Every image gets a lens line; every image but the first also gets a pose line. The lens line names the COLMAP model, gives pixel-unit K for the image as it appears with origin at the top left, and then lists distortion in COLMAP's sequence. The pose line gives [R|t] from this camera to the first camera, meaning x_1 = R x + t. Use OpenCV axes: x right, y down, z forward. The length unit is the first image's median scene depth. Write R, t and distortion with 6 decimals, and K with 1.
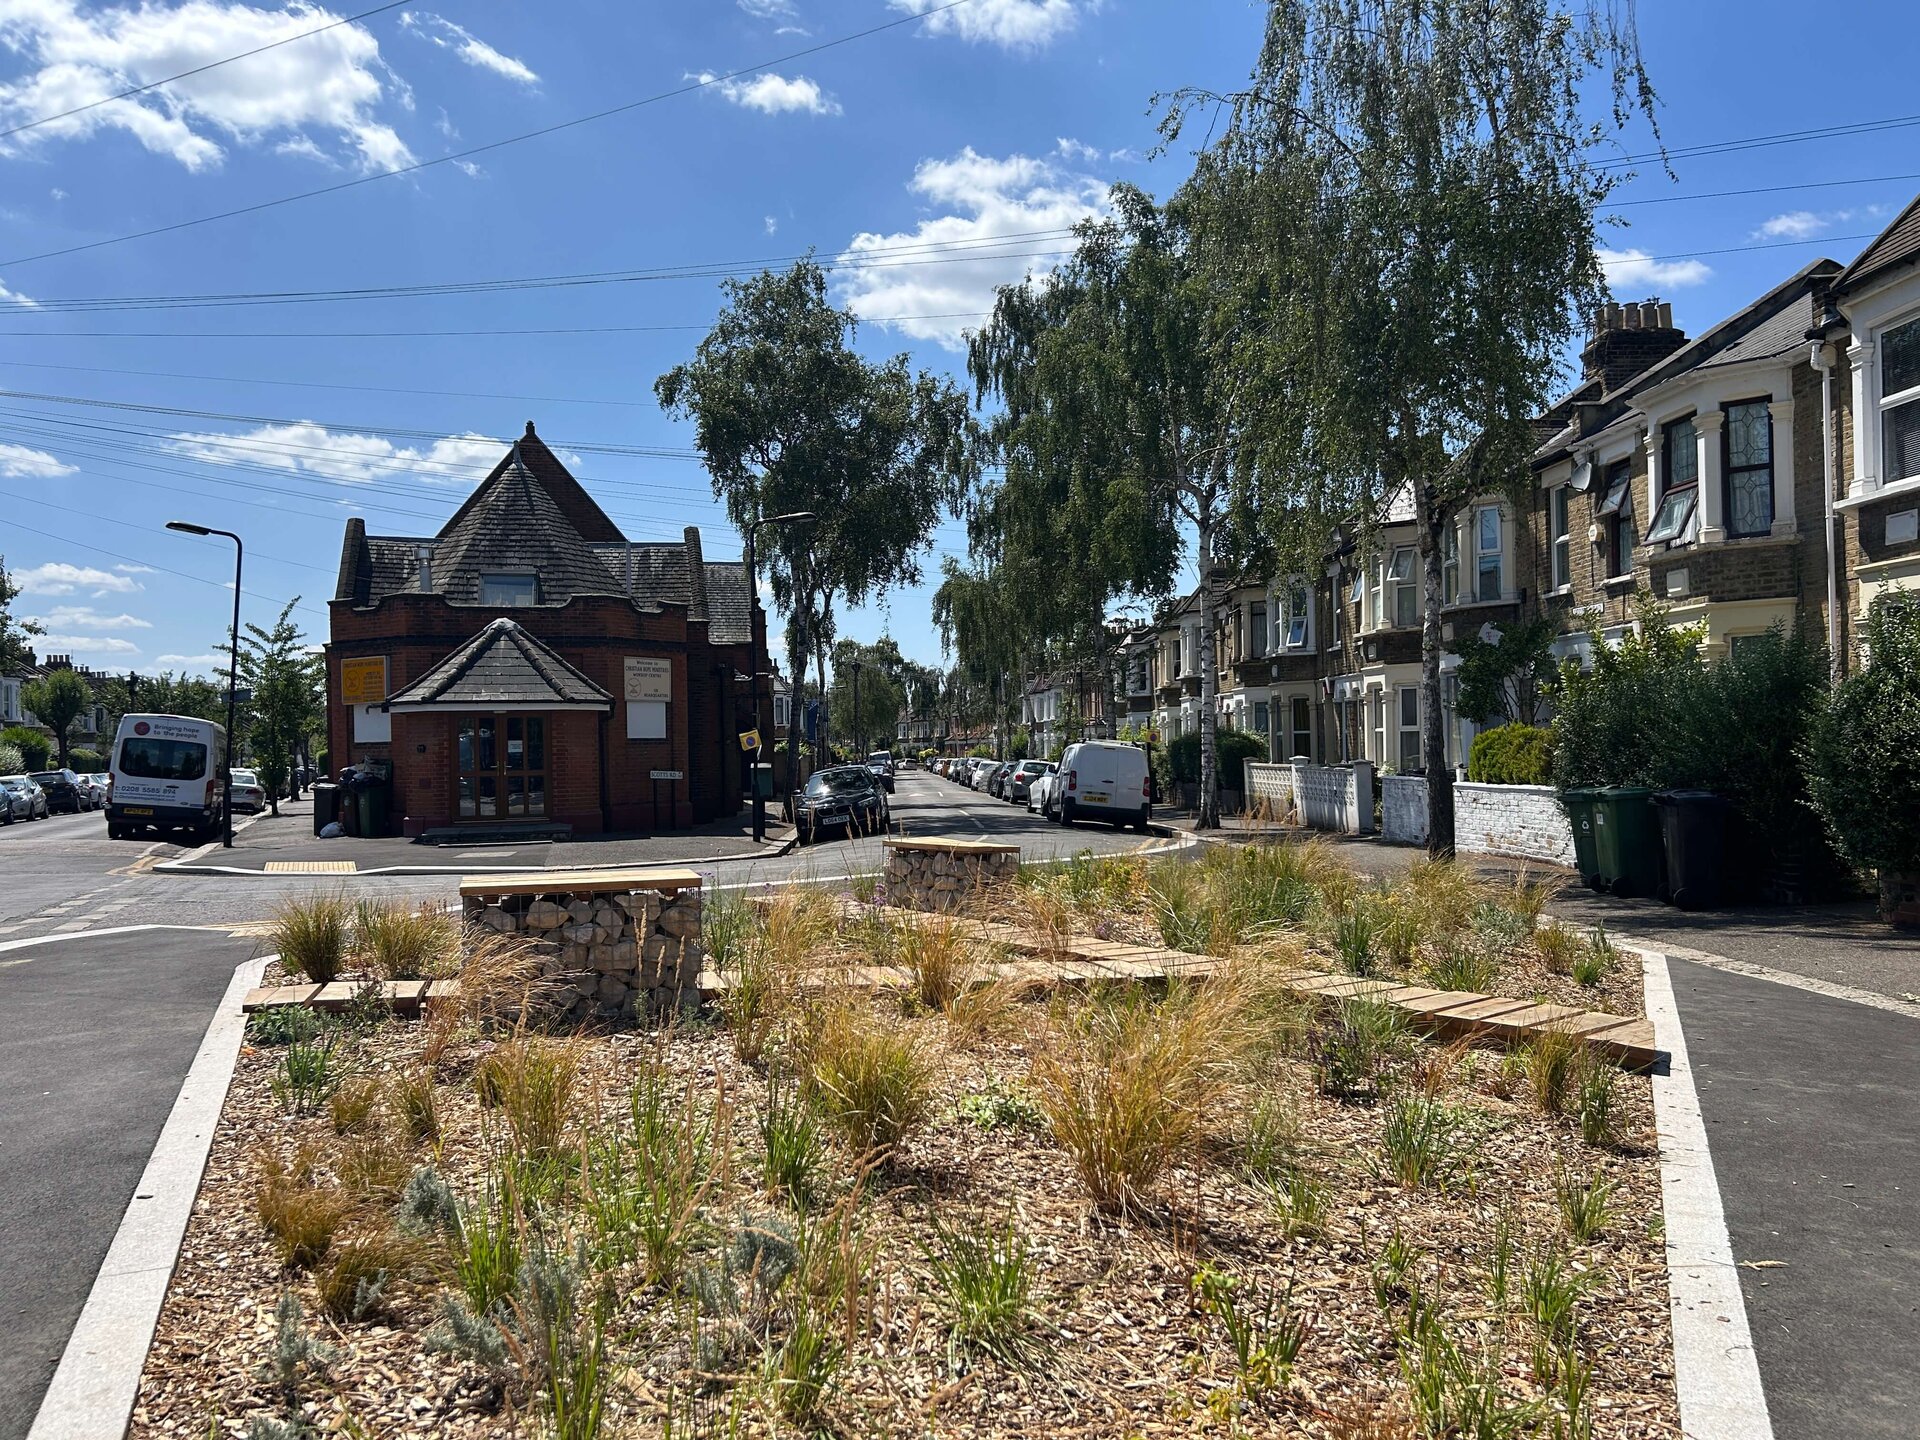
lens RADIAL K [[1451.0, 0, 960.0], [0, 1451.0, 720.0], [0, 0, 1]] dist [0.070093, -0.119793]
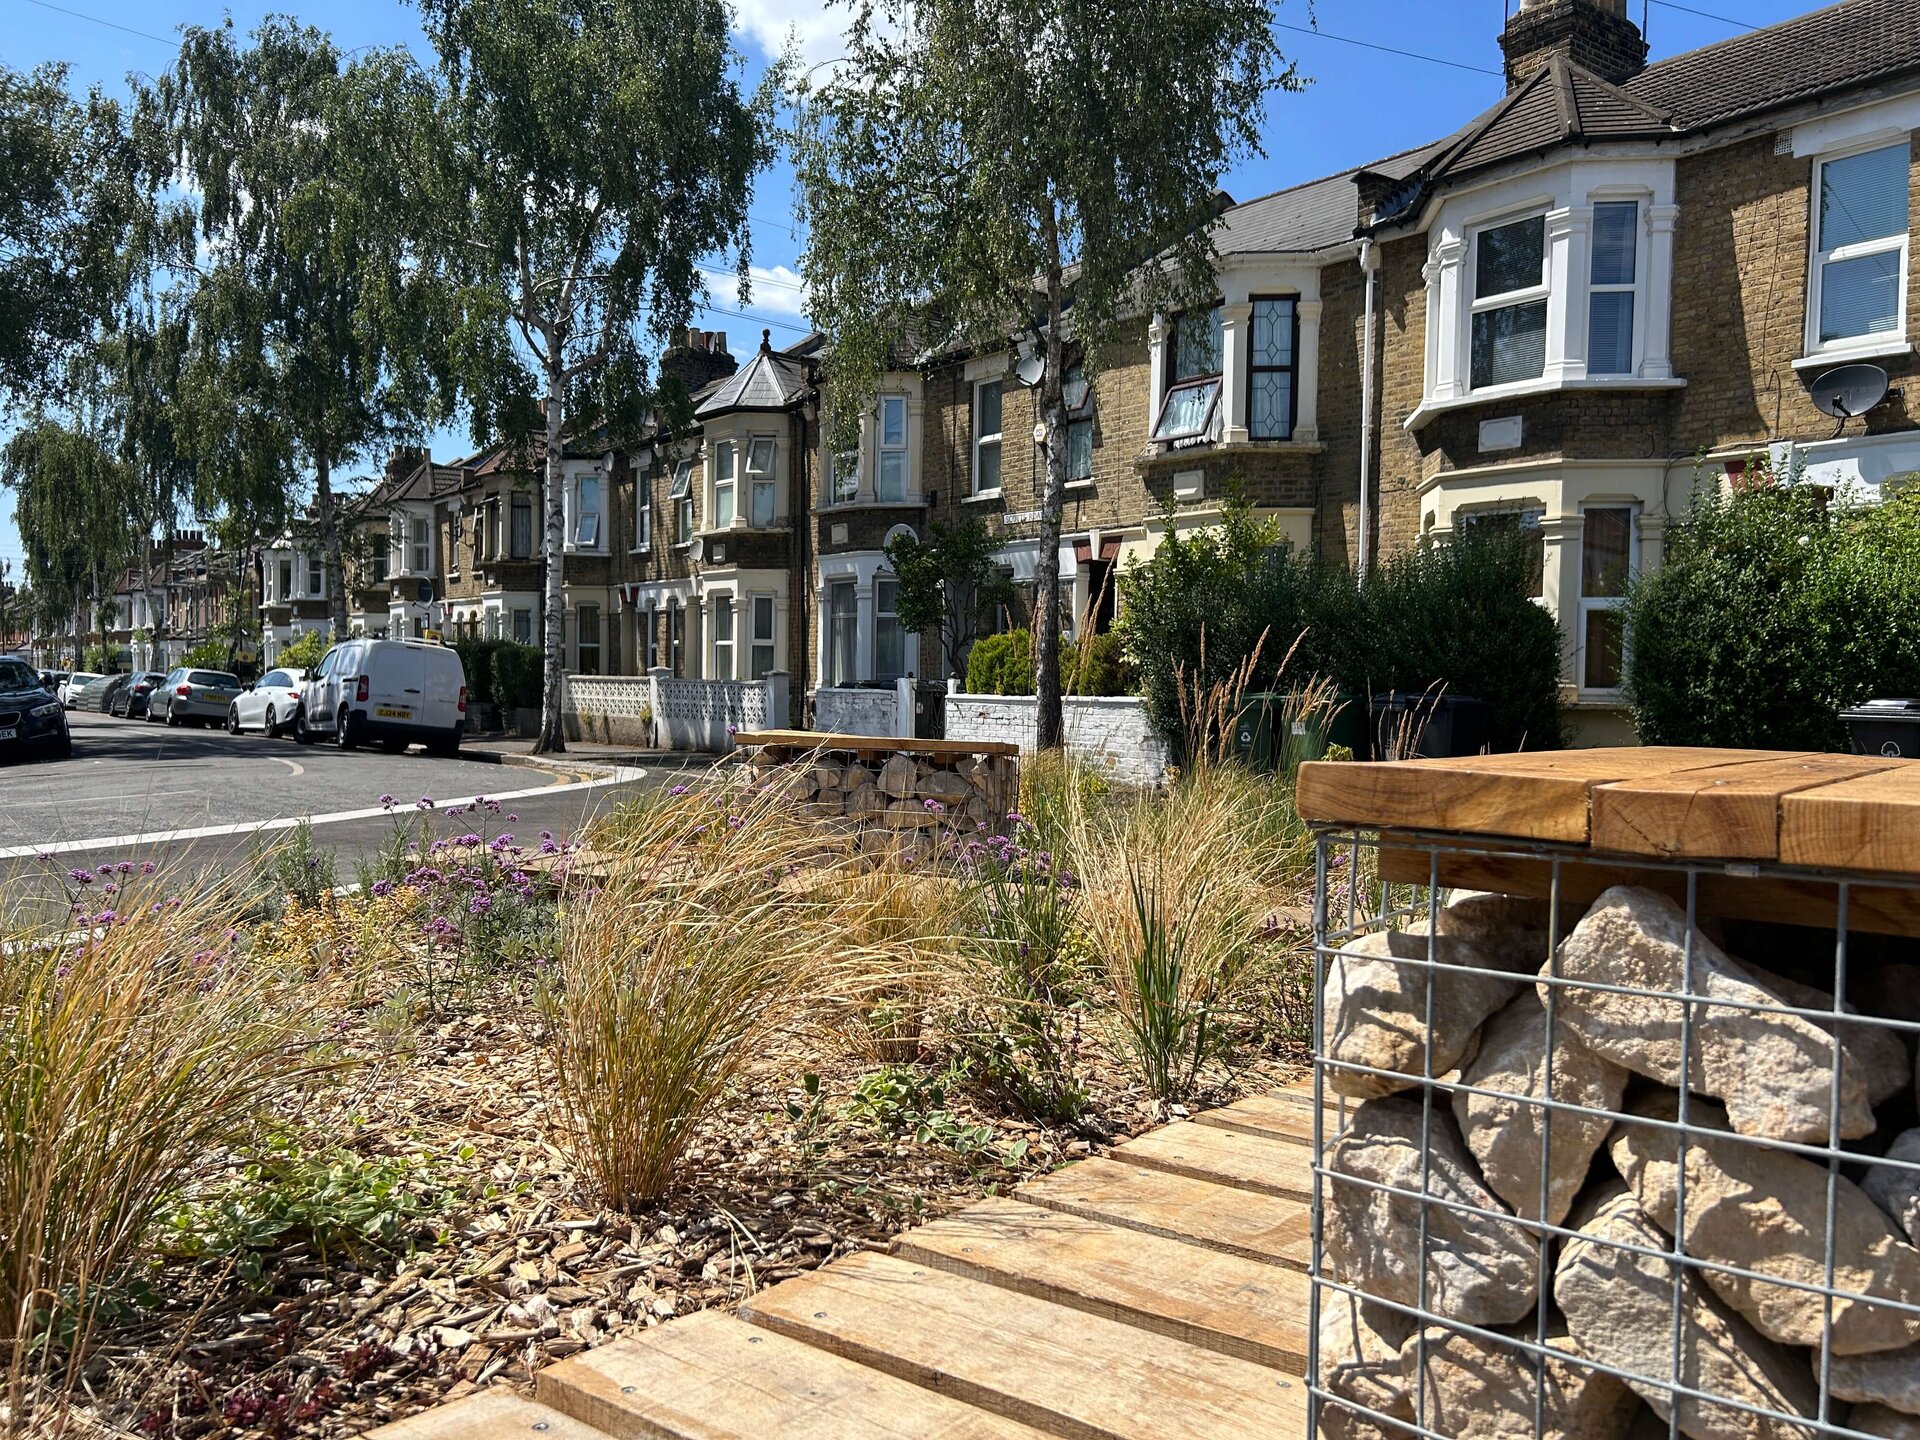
lens RADIAL K [[1449.6, 0, 943.1], [0, 1449.6, 745.0], [0, 0, 1]] dist [0.061647, -0.094778]
pose [[0.819847, 0.010244, 0.572491, -0.106782], [-0.043946, 0.998017, 0.045075, 0.023299], [-0.570894, -0.062113, 0.818671, 0.204568]]
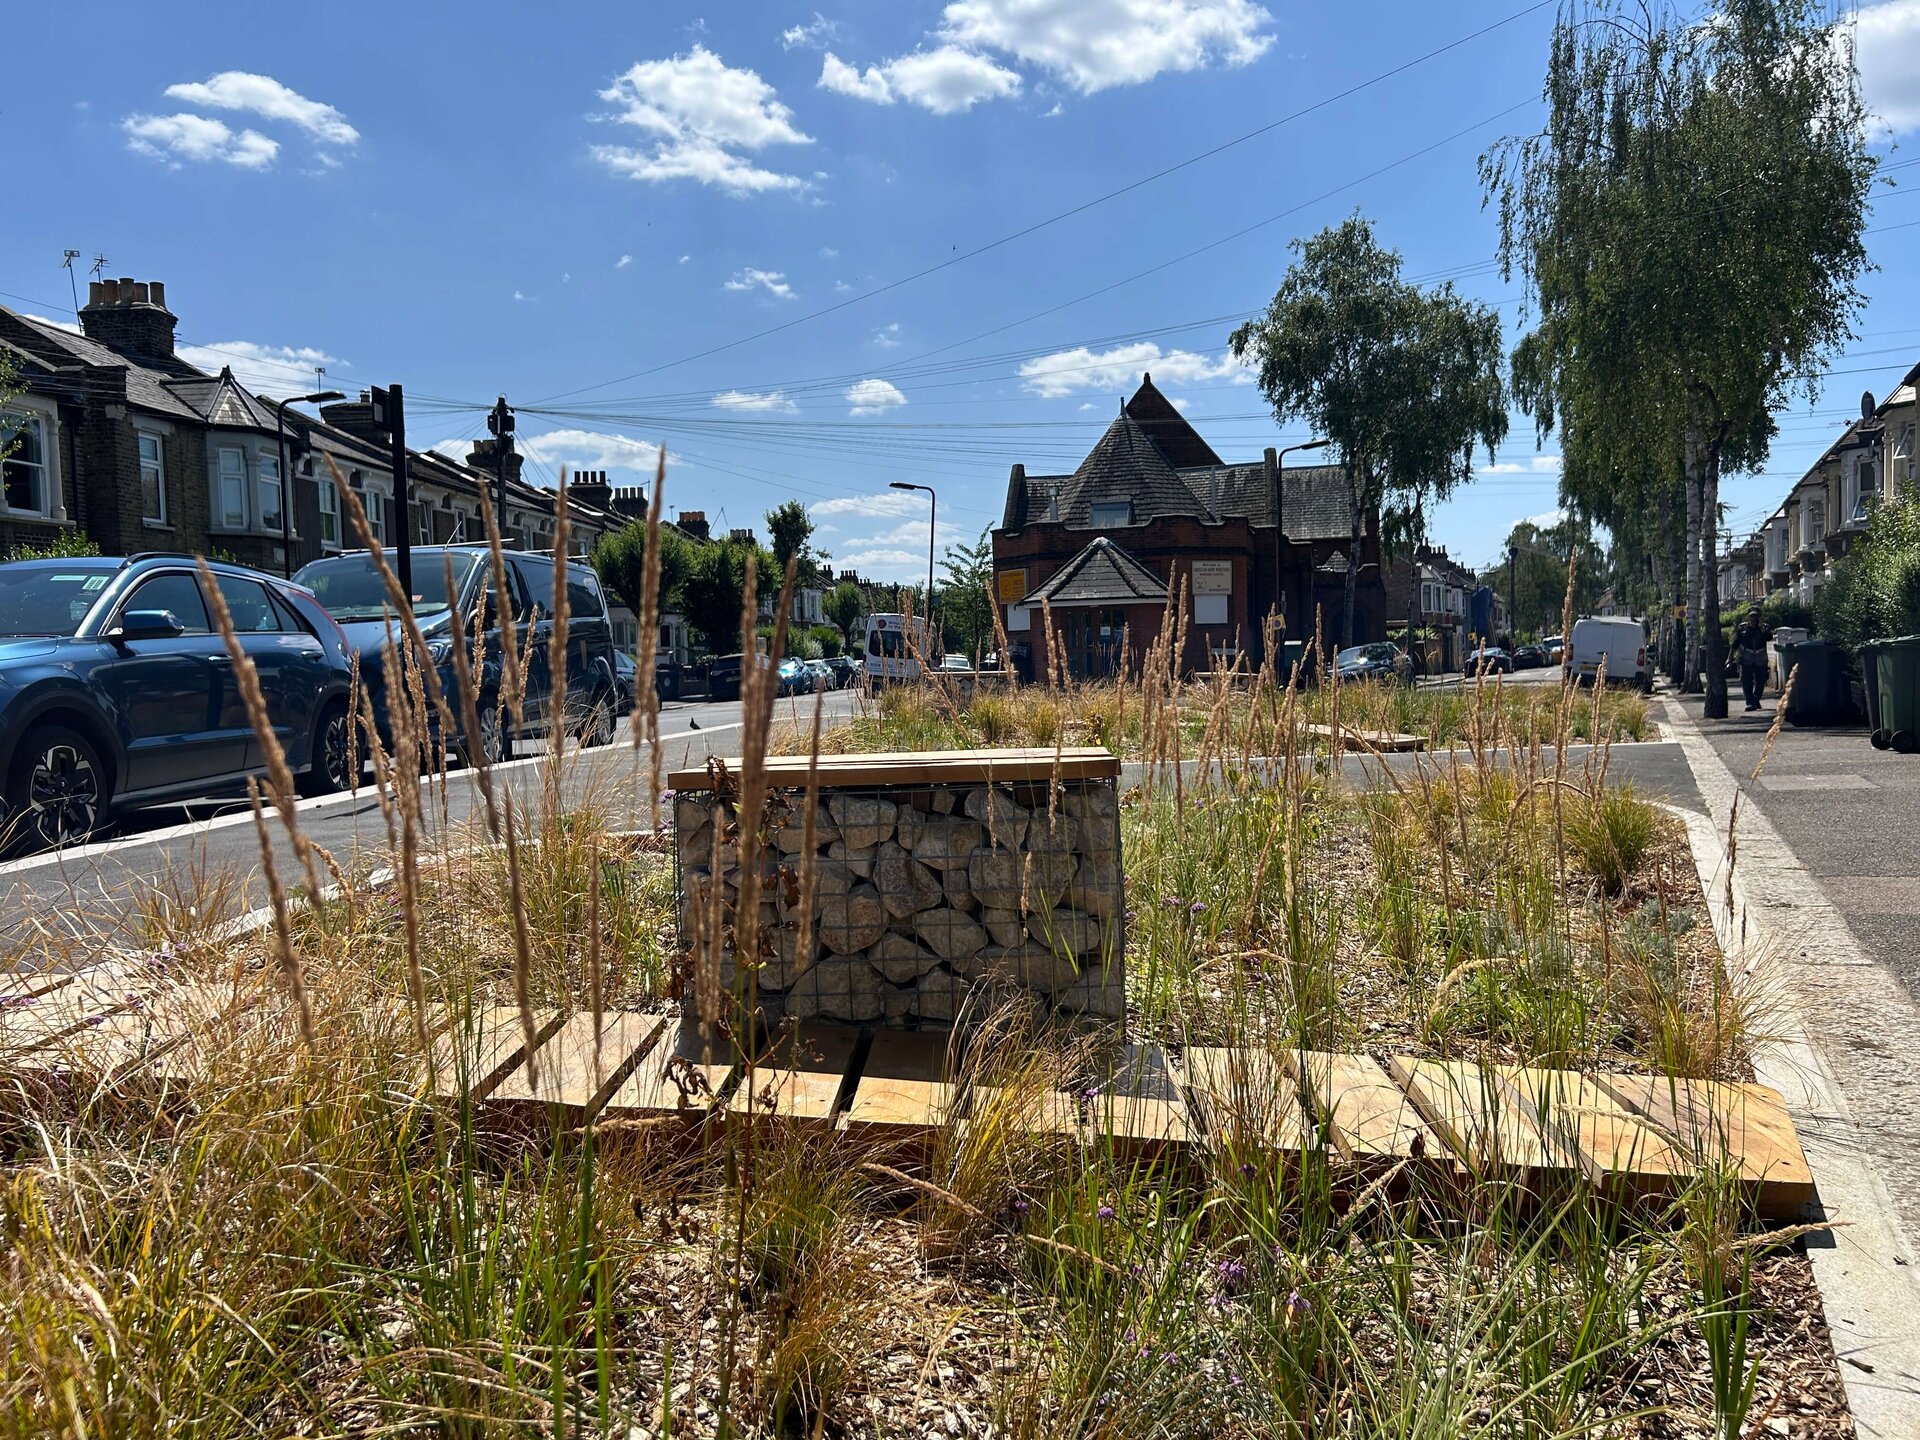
lens RADIAL K [[1451.0, 0, 960.0], [0, 1451.0, 720.0], [0, 0, 1]] dist [0.070093, -0.119793]
pose [[0.884943, 0.010687, -0.465577, 0.187657], [0.024025, 0.997358, 0.068559, 0.004063], [0.465080, -0.071856, 0.882348, -0.250690]]
